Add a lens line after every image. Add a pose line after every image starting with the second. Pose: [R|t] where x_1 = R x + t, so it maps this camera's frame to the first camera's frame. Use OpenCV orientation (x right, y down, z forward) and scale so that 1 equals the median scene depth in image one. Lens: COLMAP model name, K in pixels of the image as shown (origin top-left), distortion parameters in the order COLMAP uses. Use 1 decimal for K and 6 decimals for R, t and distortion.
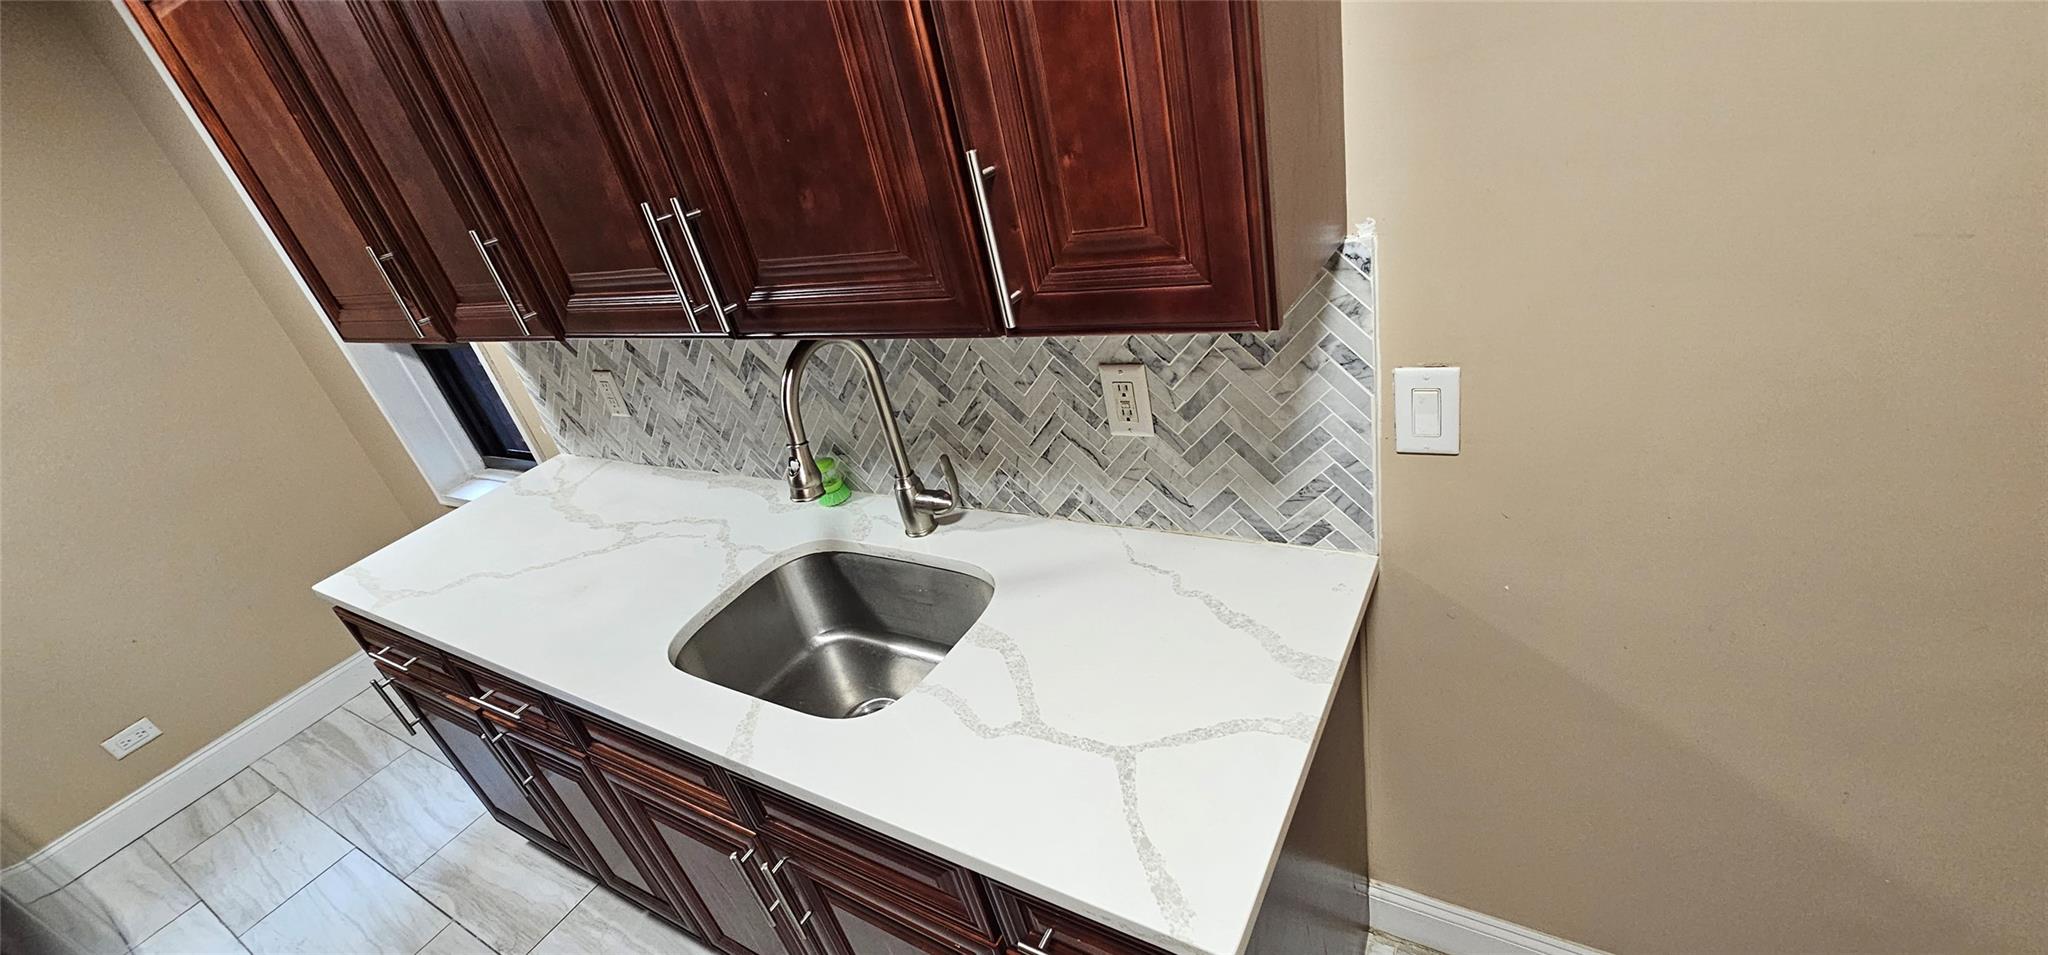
lens RADIAL K [[836.0, 0, 1029.0], [0, 836.0, 490.6], [0, 0, 1]] dist [0.001698, 0.000987]
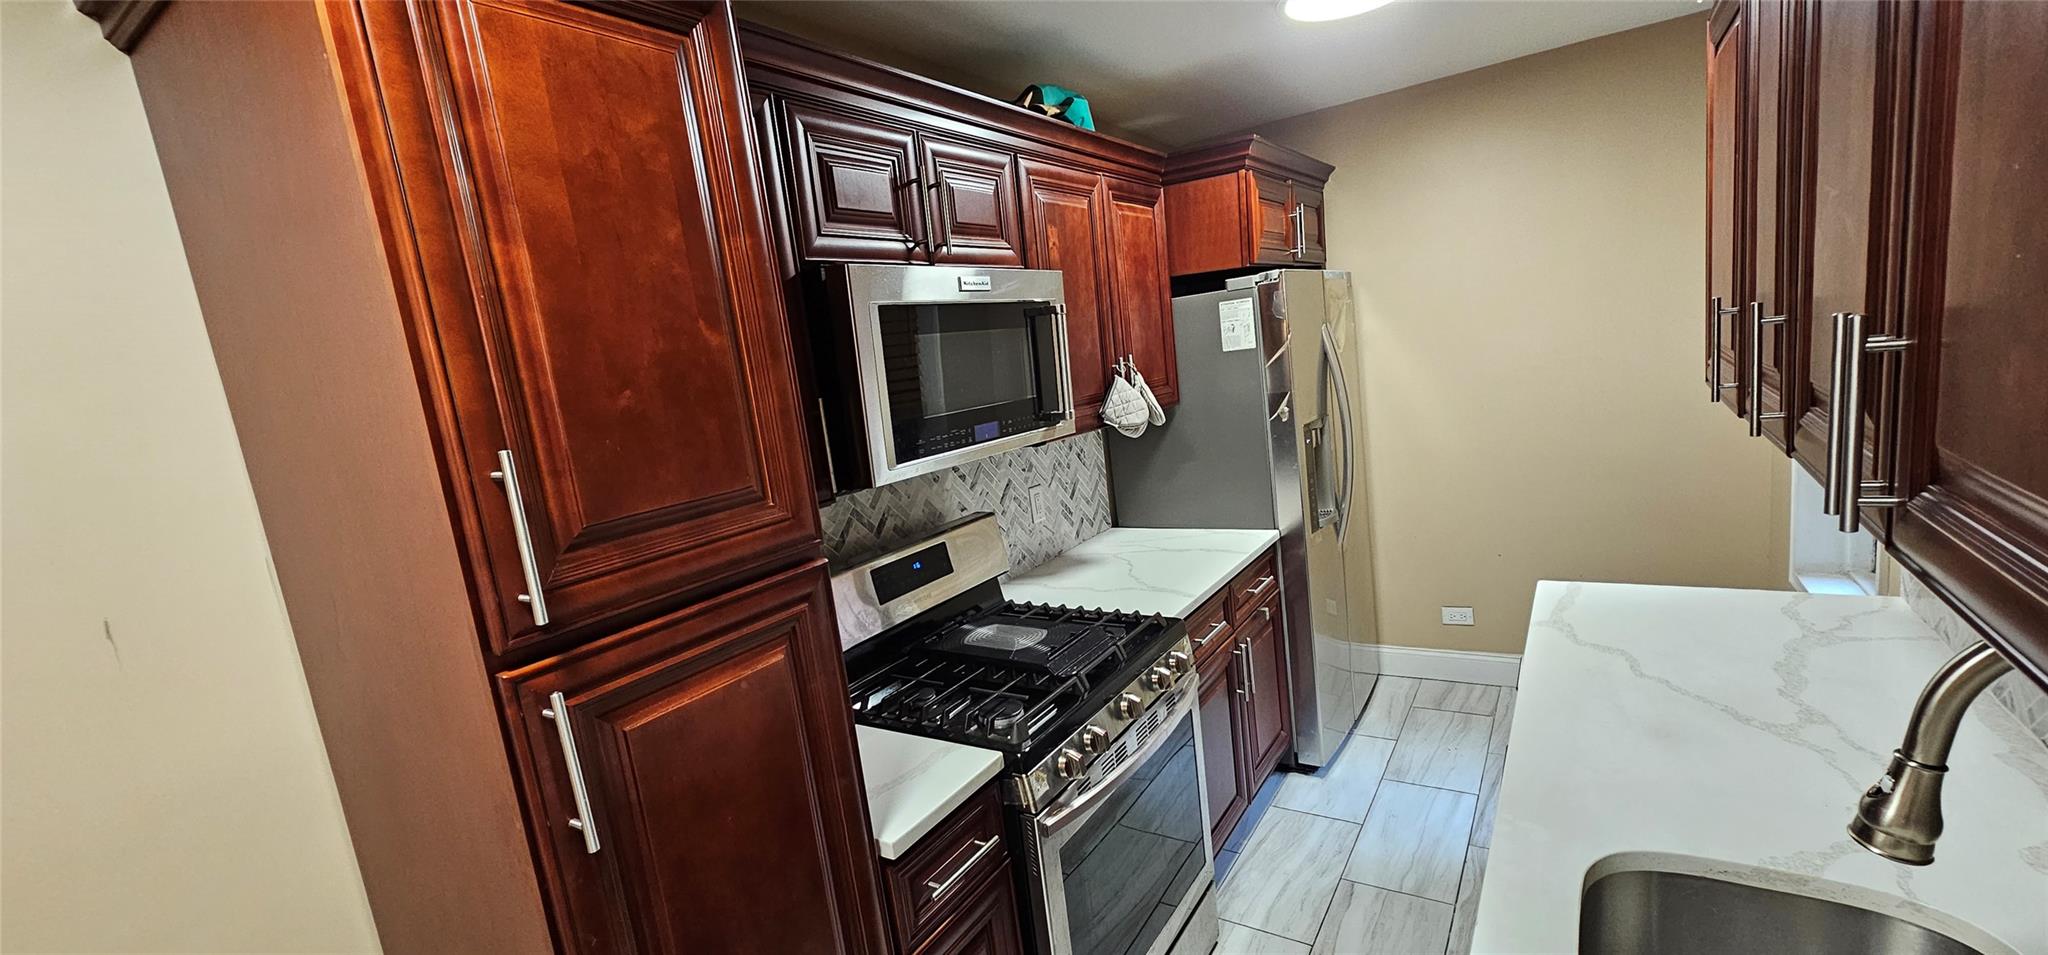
lens RADIAL K [[839.0, 0, 1029.6], [0, 839.0, 491.2], [0, 0, 1]] dist [-0.001413, -0.000077]
pose [[-0.017381, 0.373143, -0.927611, 0.180625], [-0.370057, 0.859468, 0.352666, -0.183316], [0.928847, 0.349399, 0.123145, 0.313344]]
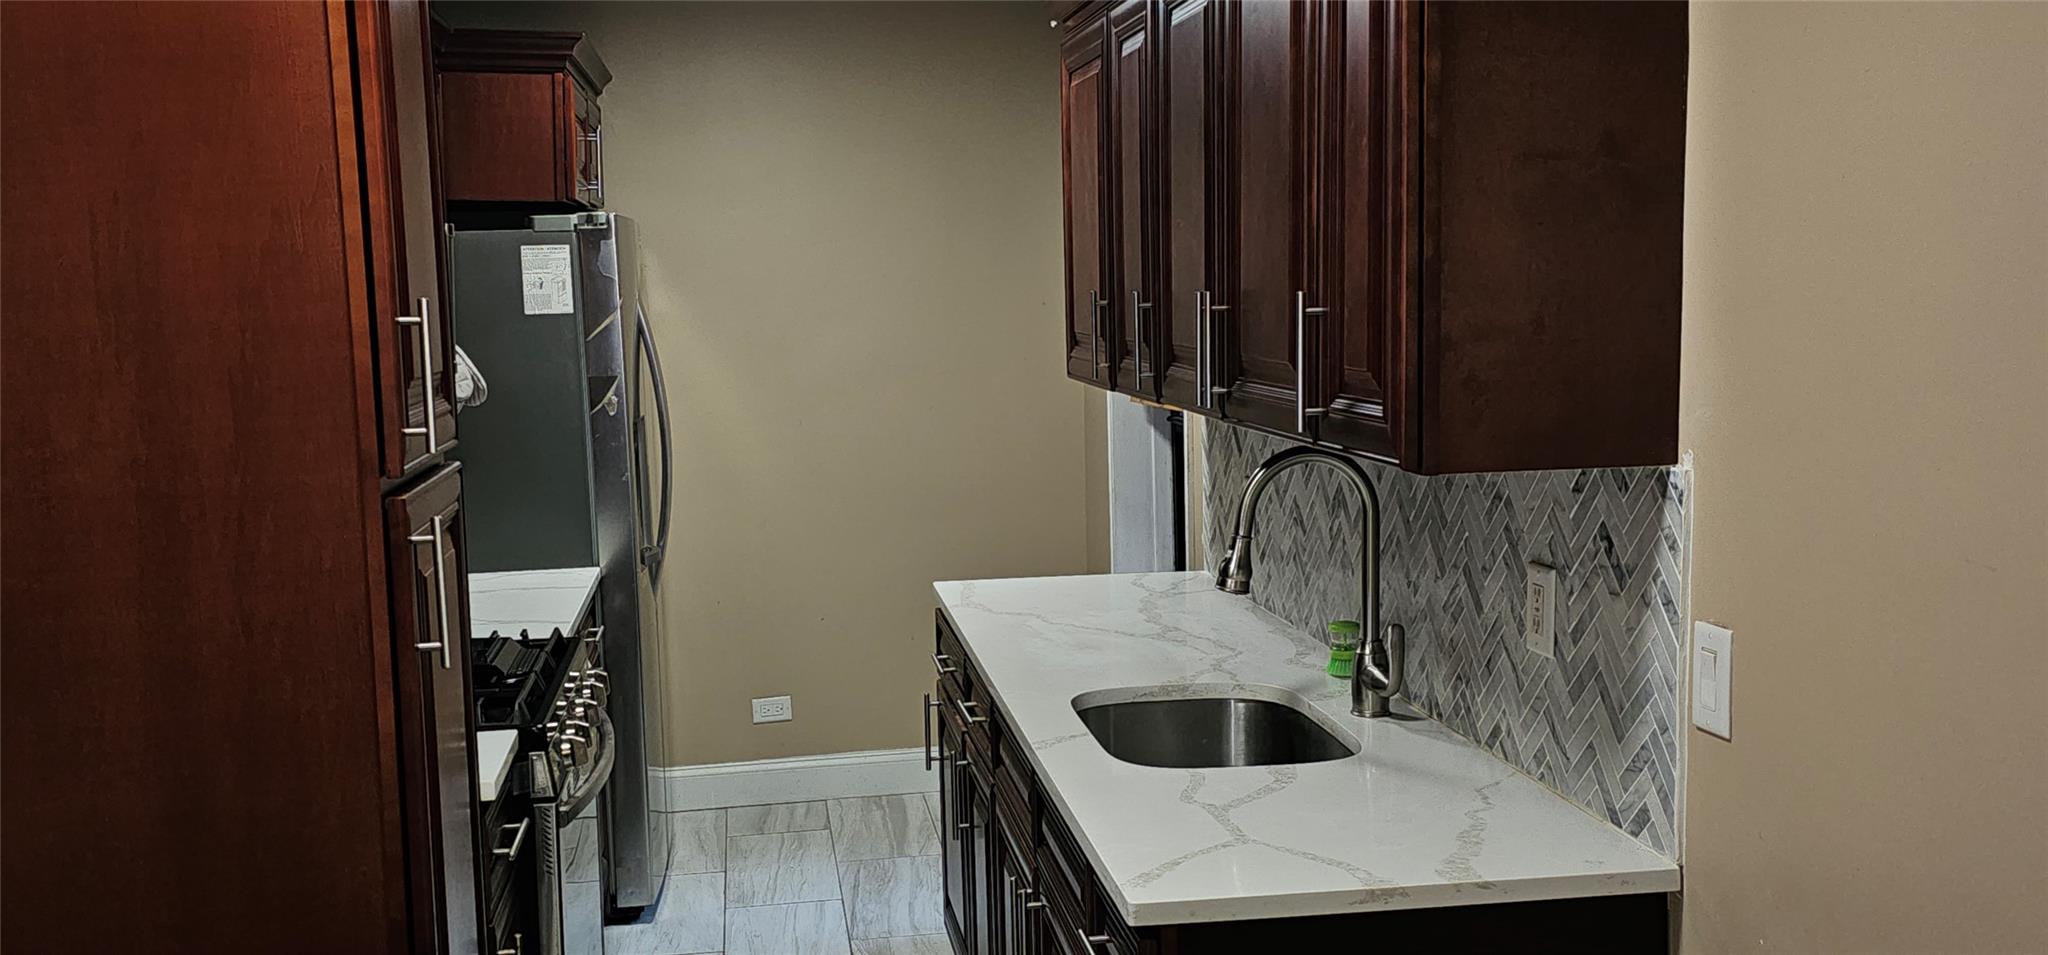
lens RADIAL K [[1811.7, 0, 989.9], [0, 1811.7, 473.2], [0, 0, 1]] dist [0.194118, -0.547472]
pose [[0.611885, 0.275160, -0.741542, 1.133762], [-0.474085, 0.878048, -0.065380, 0.163207], [0.633119, 0.391559, 0.667714, -0.687155]]
